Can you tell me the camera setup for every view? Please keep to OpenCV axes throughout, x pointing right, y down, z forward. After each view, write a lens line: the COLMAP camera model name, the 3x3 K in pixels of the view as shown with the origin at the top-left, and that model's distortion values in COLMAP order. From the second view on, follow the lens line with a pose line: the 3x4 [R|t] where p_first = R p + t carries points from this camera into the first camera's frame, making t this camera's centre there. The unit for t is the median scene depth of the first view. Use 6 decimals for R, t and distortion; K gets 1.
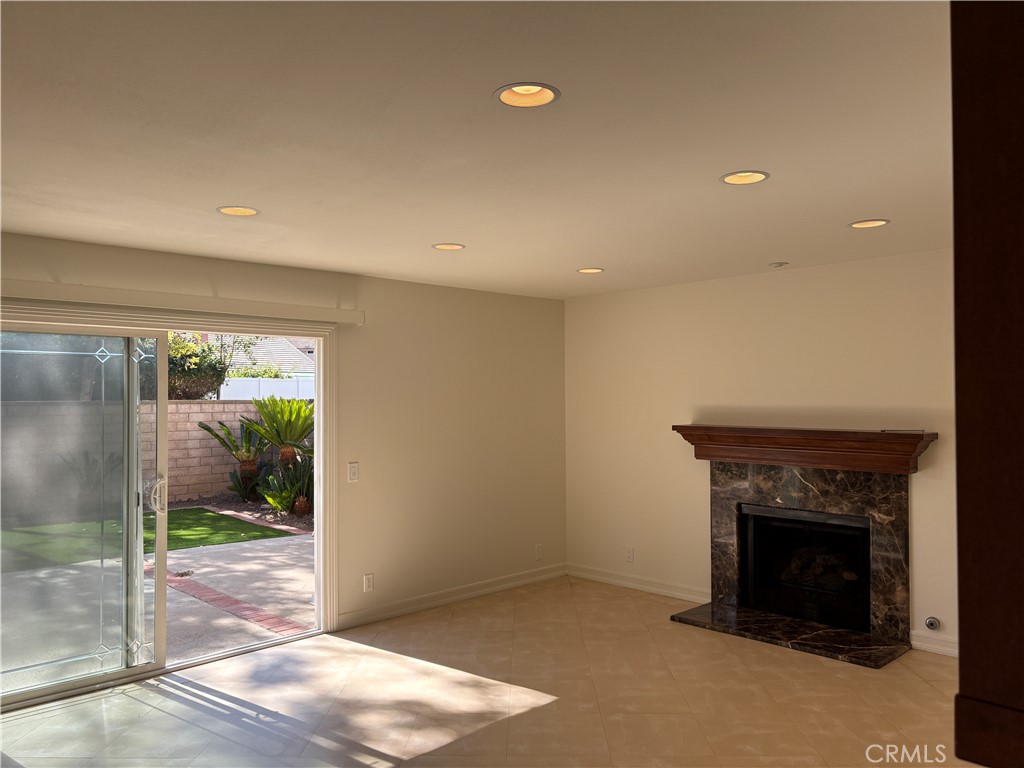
lens RADIAL K [[771.4, 0, 514.5], [0, 771.4, 387.0], [0, 0, 1]] dist [0.028746, -0.003462]
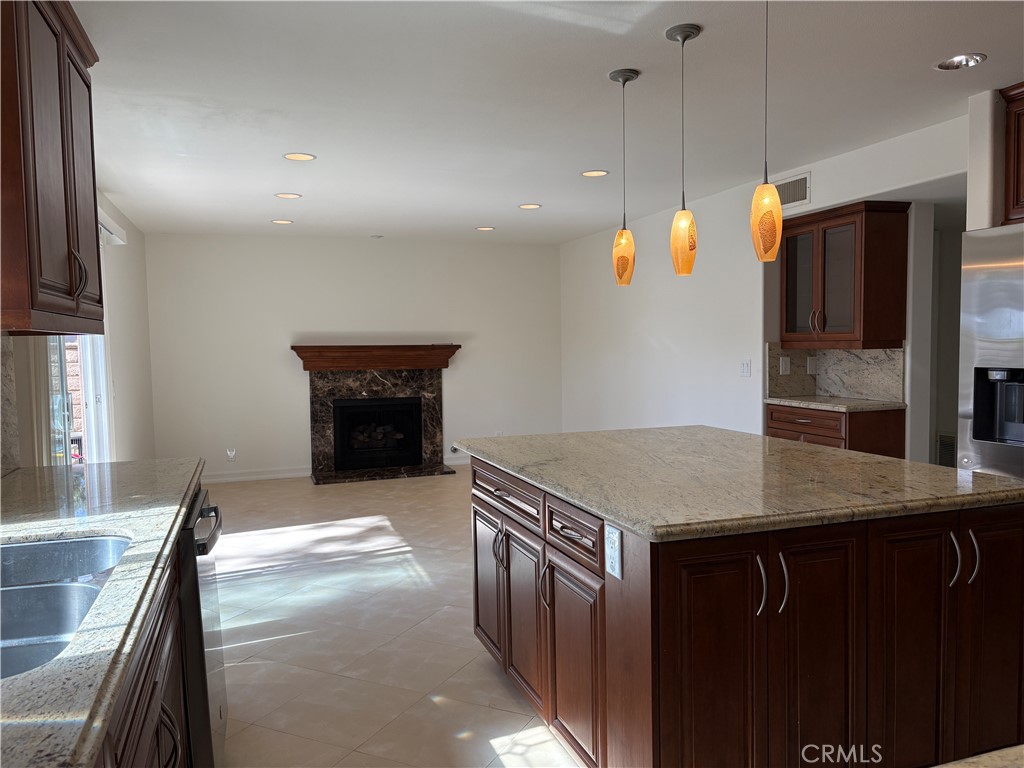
lens RADIAL K [[758.5, 0, 535.3], [0, 758.5, 386.1], [0, 0, 1]] dist [0.056842, 0.000232]
pose [[0.412408, -0.053504, 0.909427, -0.942635], [-0.001495, 0.998233, 0.059407, 0.046907], [-0.910998, -0.025859, 0.411599, 0.093176]]
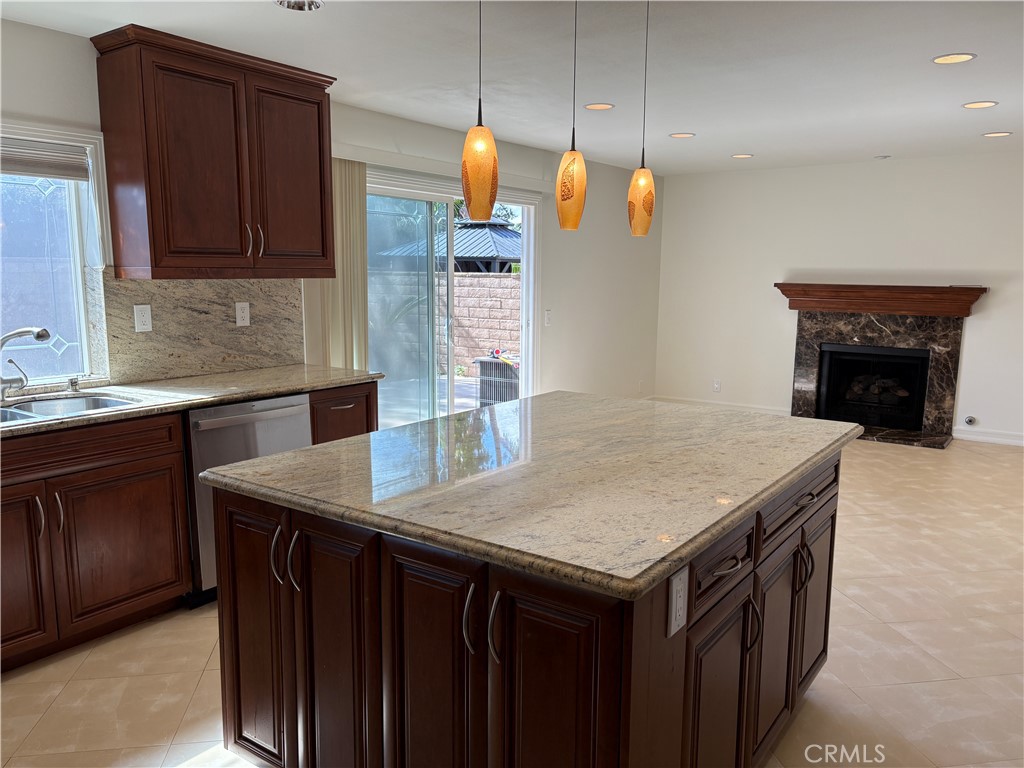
lens RADIAL K [[778.6, 0, 512.0], [0, 778.6, 384.0], [0, 0, 1]] dist [0.035456, 0.001746]
pose [[0.983635, -0.011402, 0.179814, -0.528484], [-0.018045, 0.986743, 0.161282, 0.016048], [-0.179269, -0.161888, 0.970389, -0.237640]]
